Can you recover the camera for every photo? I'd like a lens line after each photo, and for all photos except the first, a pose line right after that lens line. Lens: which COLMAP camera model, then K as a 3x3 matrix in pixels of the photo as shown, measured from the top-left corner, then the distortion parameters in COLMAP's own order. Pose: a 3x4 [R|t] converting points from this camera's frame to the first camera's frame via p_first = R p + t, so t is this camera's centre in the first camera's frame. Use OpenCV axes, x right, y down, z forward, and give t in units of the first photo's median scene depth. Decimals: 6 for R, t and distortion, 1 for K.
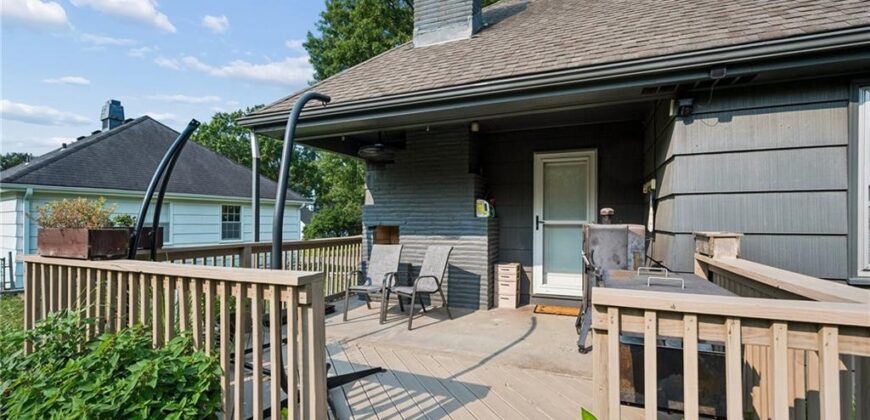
lens RADIAL K [[378.6, 0, 435.6], [0, 378.6, 214.9], [0, 0, 1]] dist [0.005229, 0.000576]
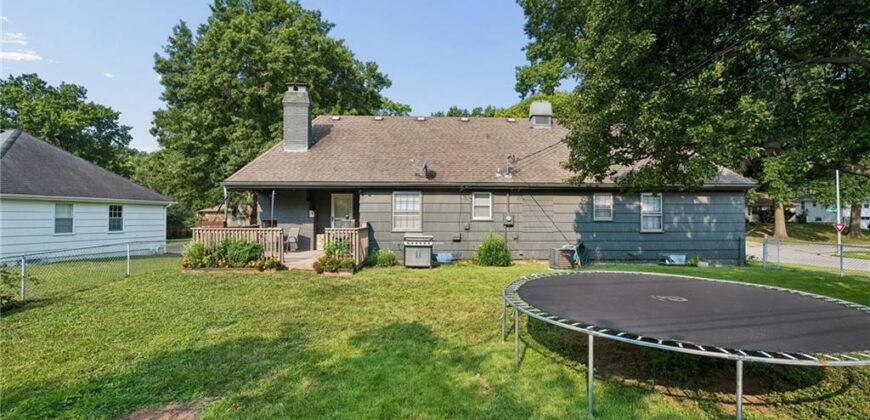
lens RADIAL K [[386.3, 0, 436.7], [0, 386.3, 210.2], [0, 0, 1]] dist [0.000945, -0.000208]
pose [[0.905461, 0.004757, 0.424403, -0.233480], [-0.007964, 0.999952, 0.005783, -0.063266], [-0.424355, -0.008616, 0.905455, -1.844397]]
